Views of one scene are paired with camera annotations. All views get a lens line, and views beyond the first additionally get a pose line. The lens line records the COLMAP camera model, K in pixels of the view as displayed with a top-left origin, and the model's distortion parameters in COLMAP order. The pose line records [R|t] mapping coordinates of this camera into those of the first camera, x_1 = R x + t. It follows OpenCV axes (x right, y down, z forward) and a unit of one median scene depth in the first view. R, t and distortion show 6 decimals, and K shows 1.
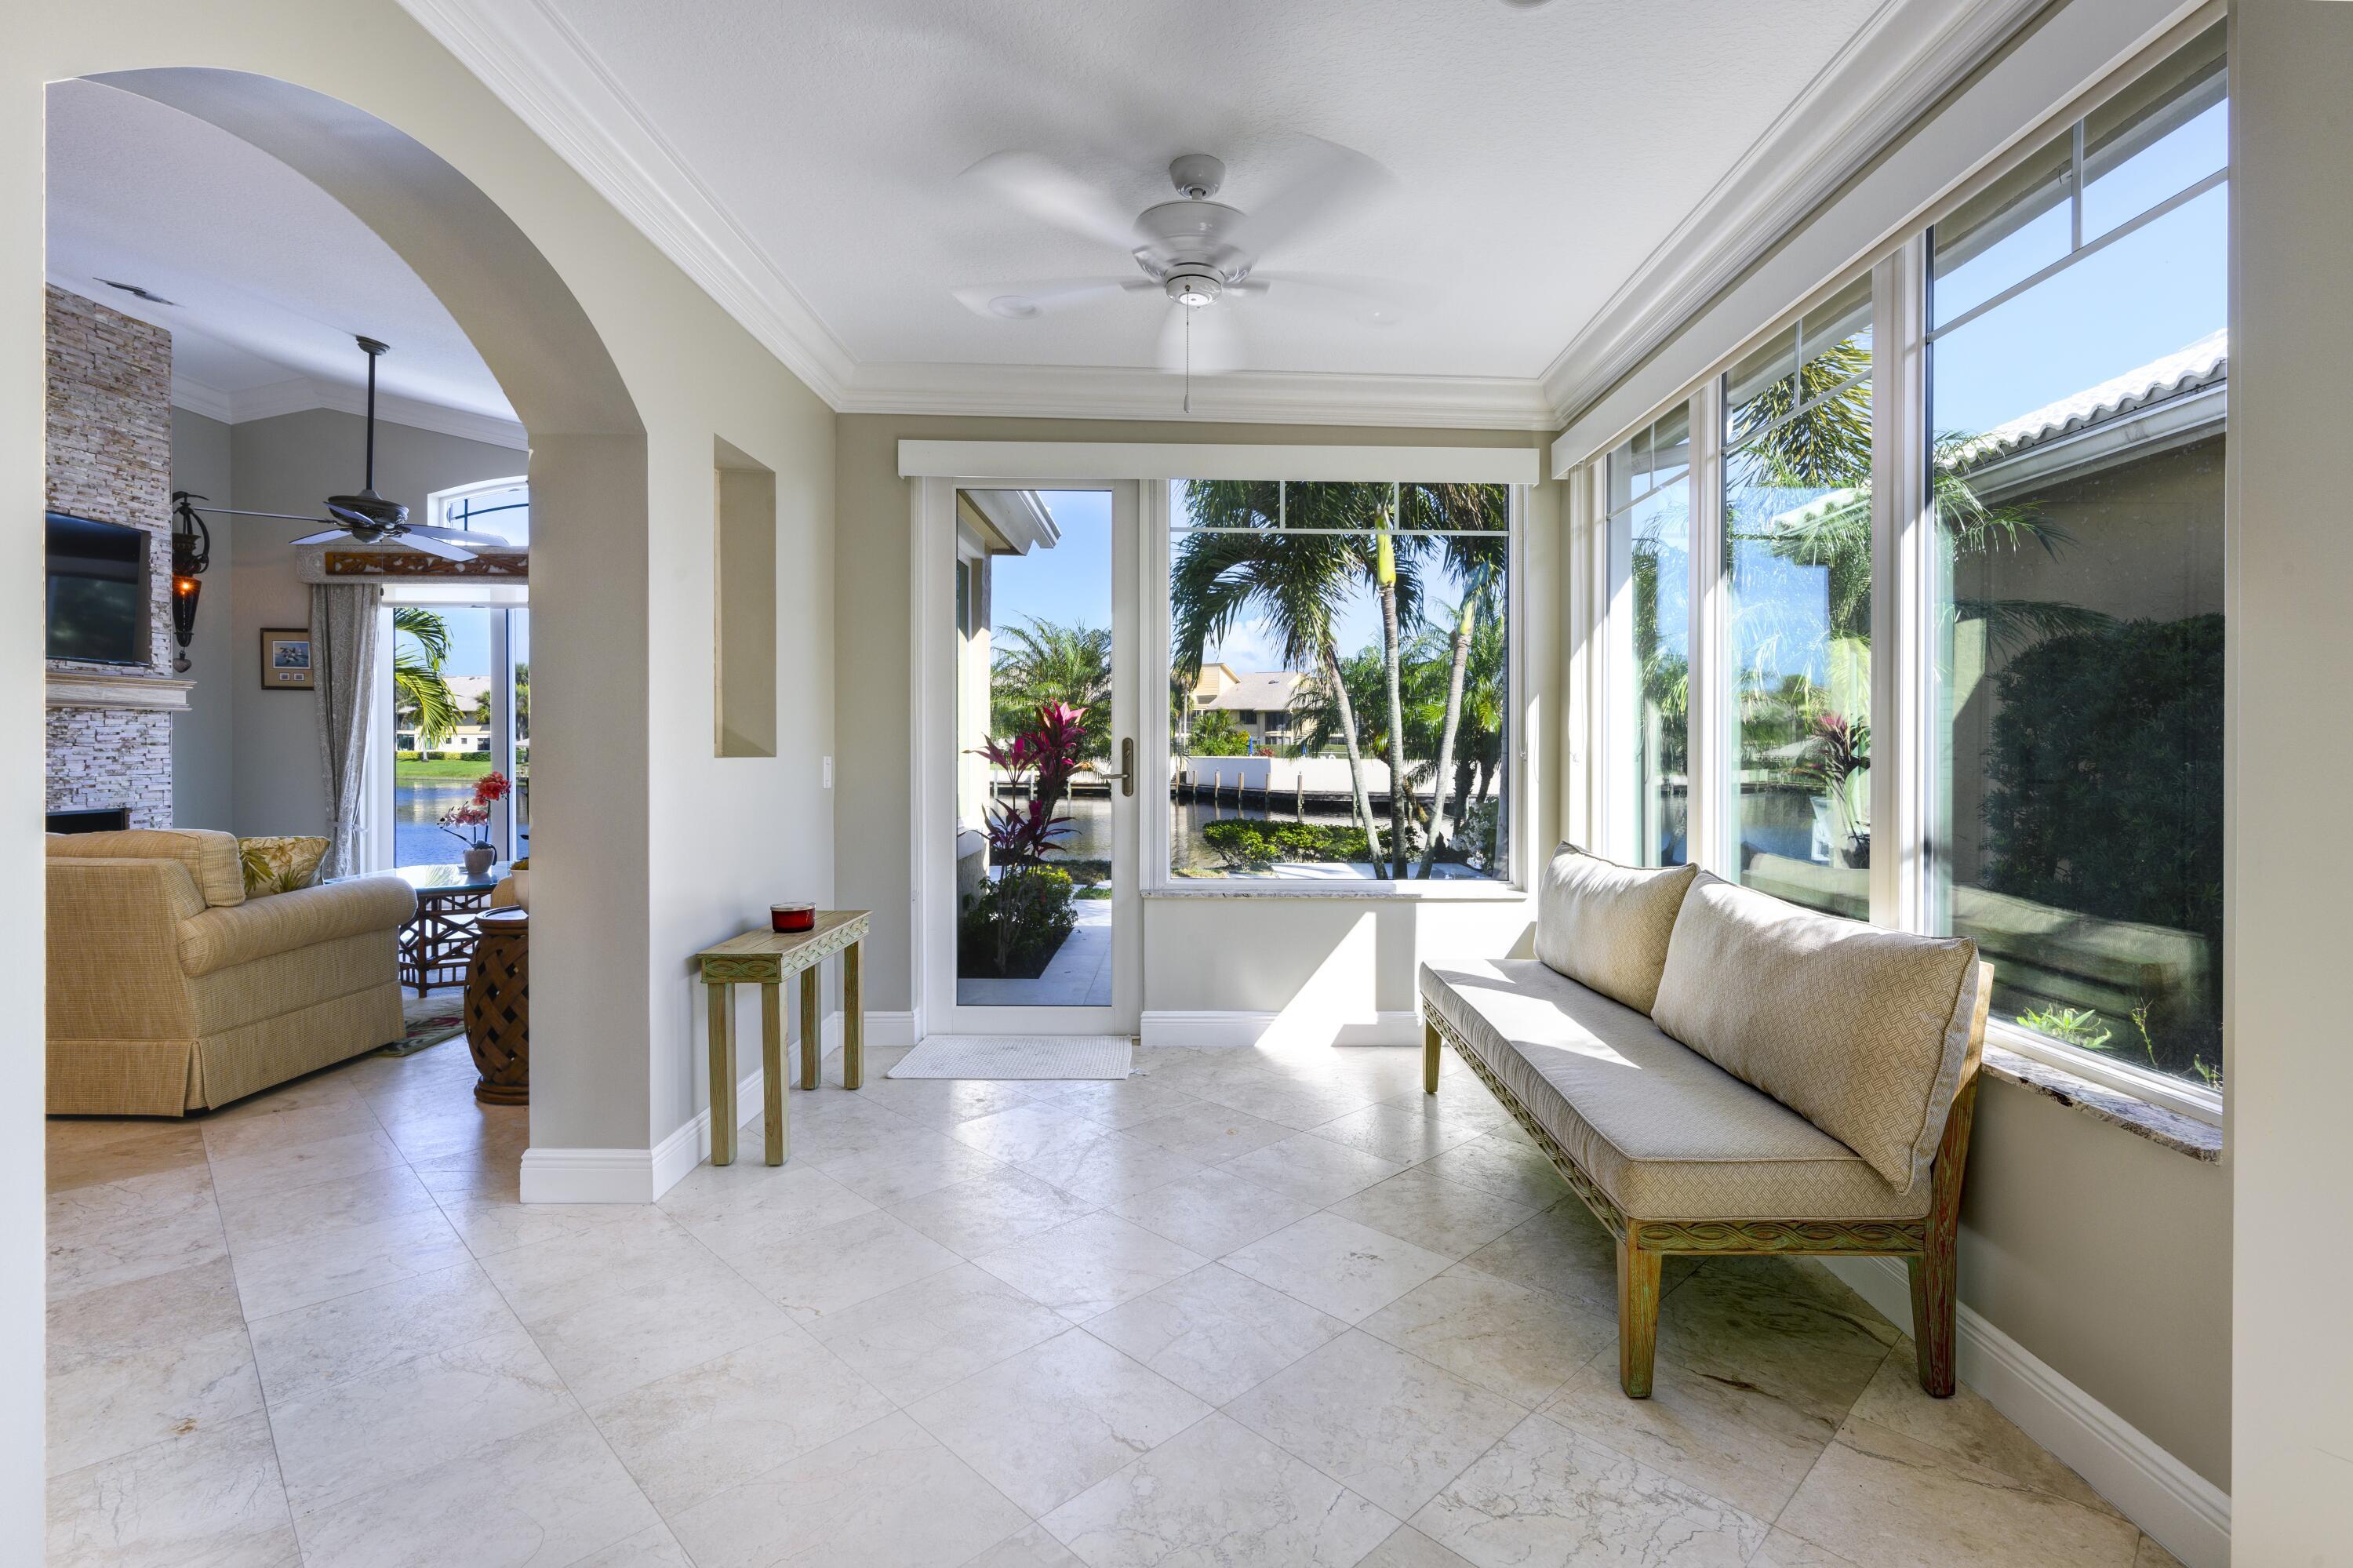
lens RADIAL K [[1097.2, 0, 1206.6], [0, 1097.2, 747.2], [0, 0, 1]] dist [-0.000033, -0.000077]
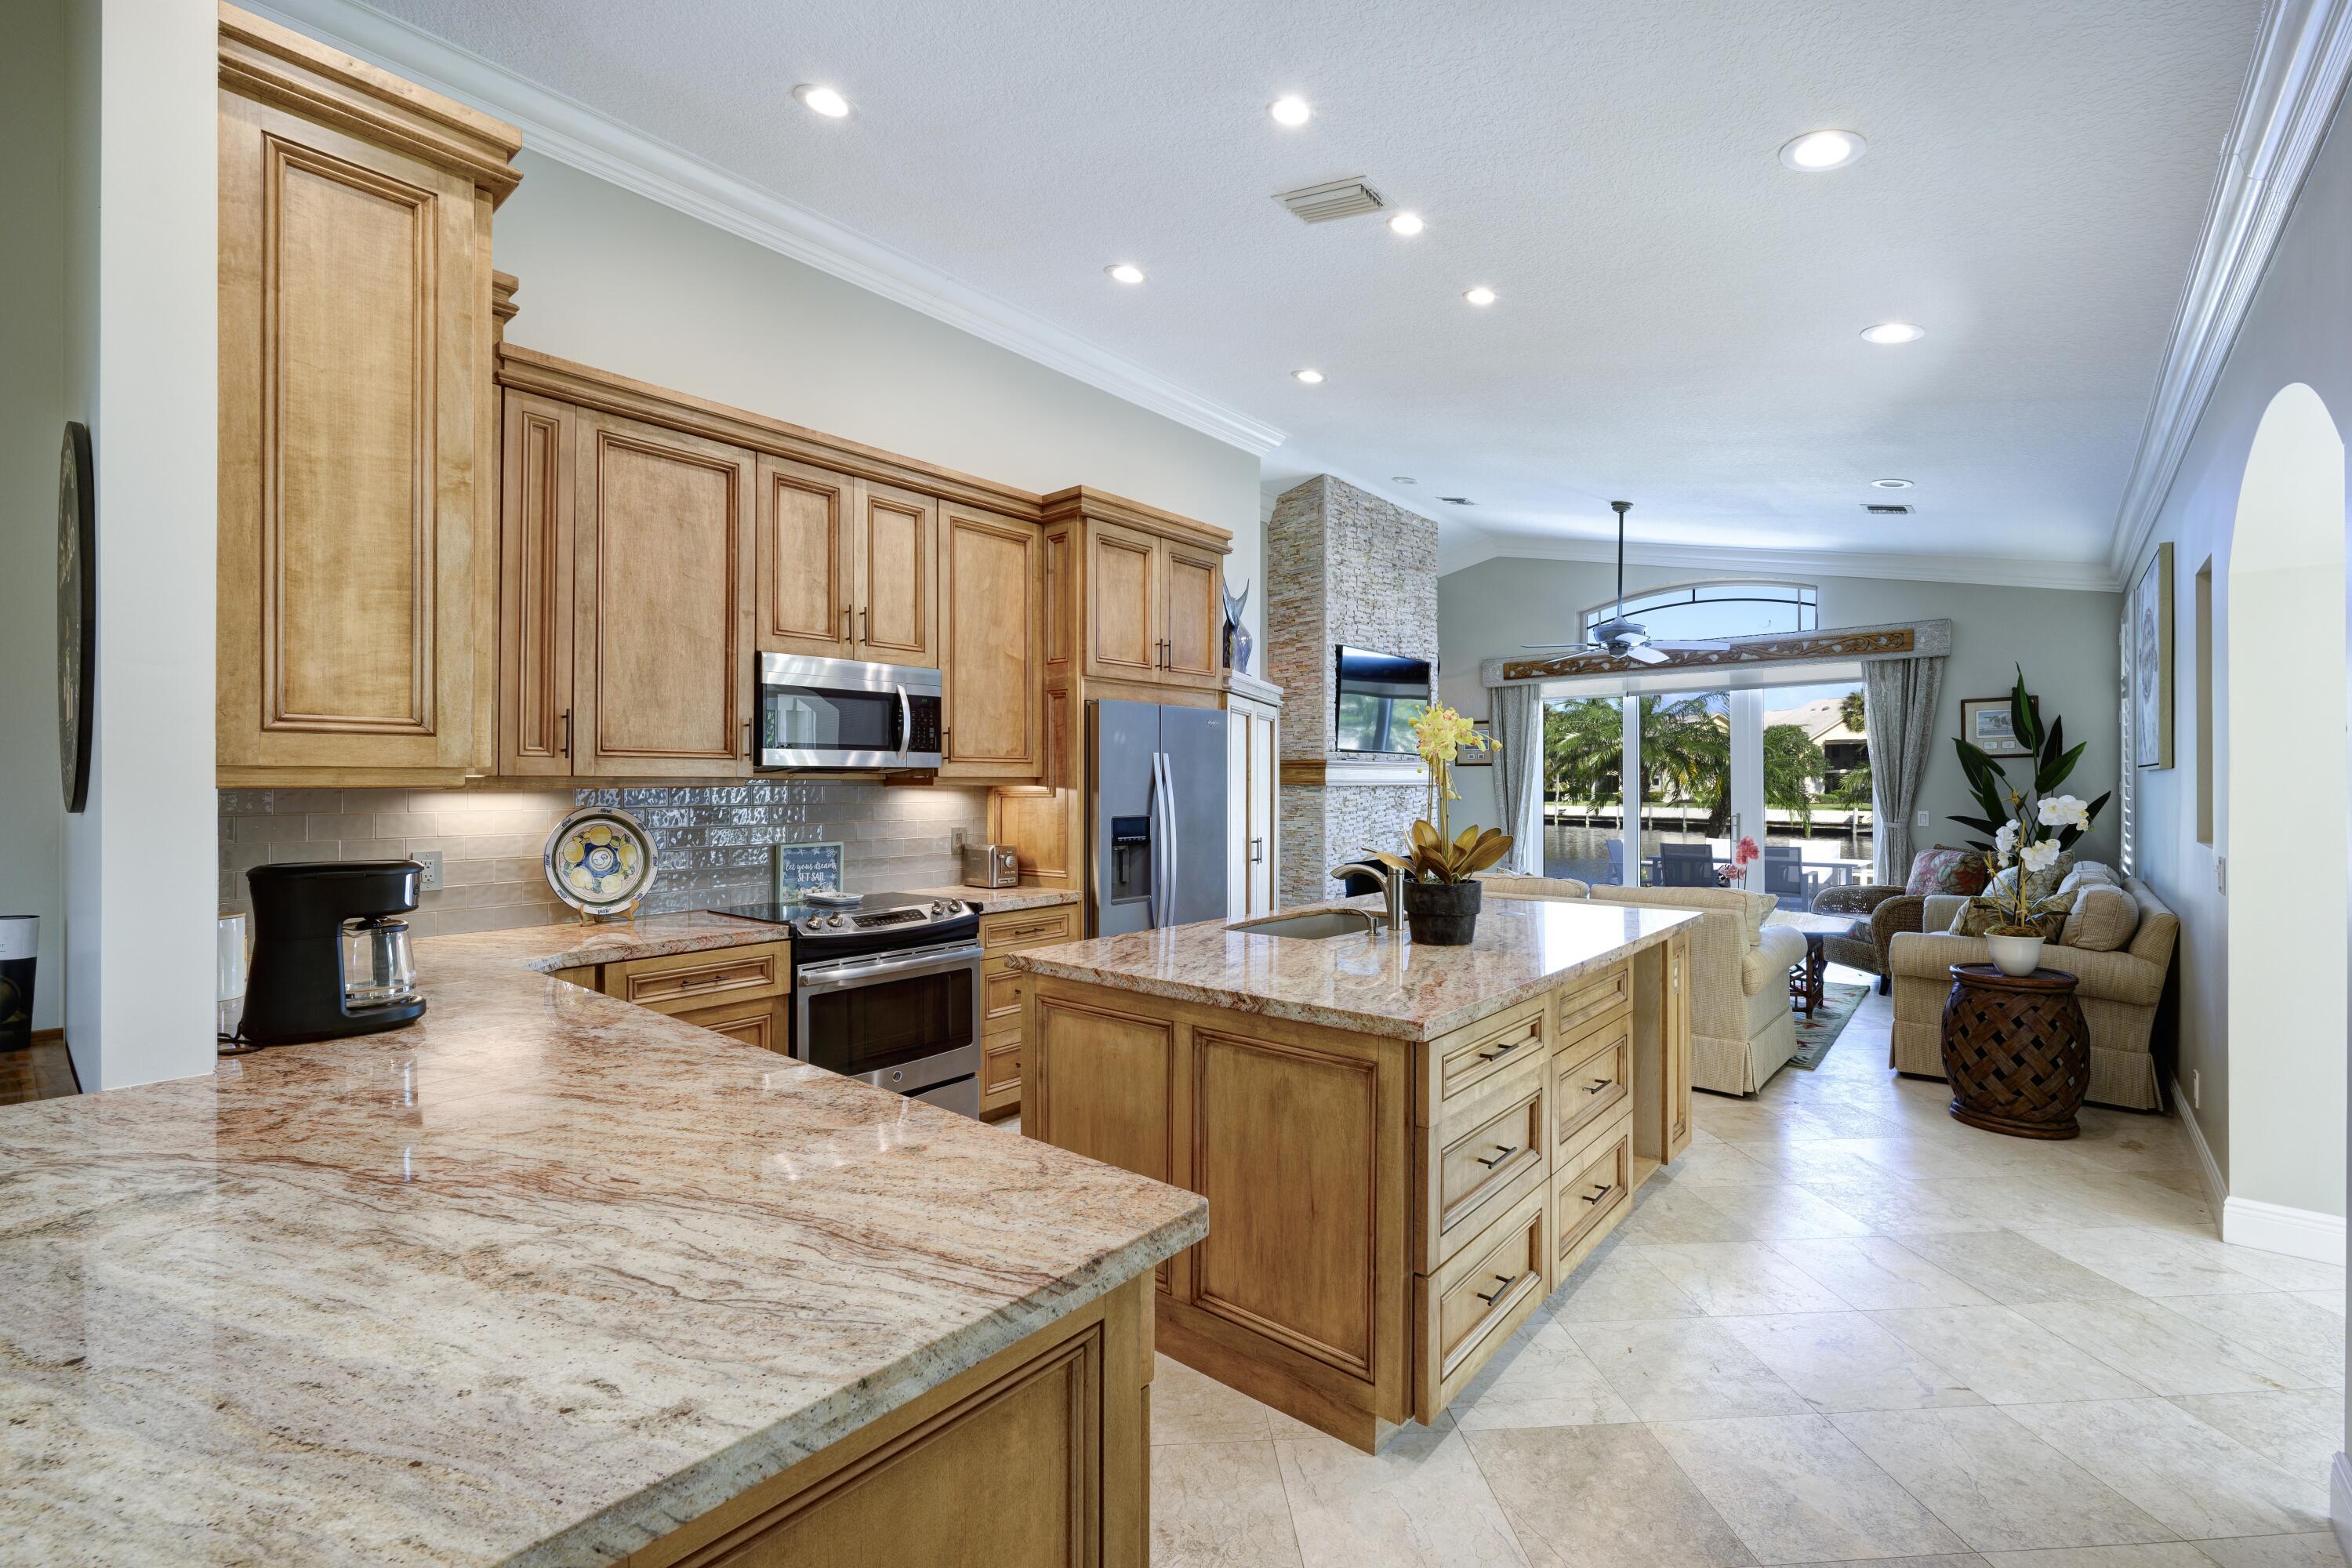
lens RADIAL K [[1008.8, 0, 1184.2], [0, 1008.8, 790.9], [0, 0, 1]] dist [0.000928, -0.000106]
pose [[0.753502, -0.007064, -0.657407, -0.327486], [0.010302, 0.999946, 0.001064, -0.030593], [0.657365, -0.007574, 0.753535, -0.222927]]
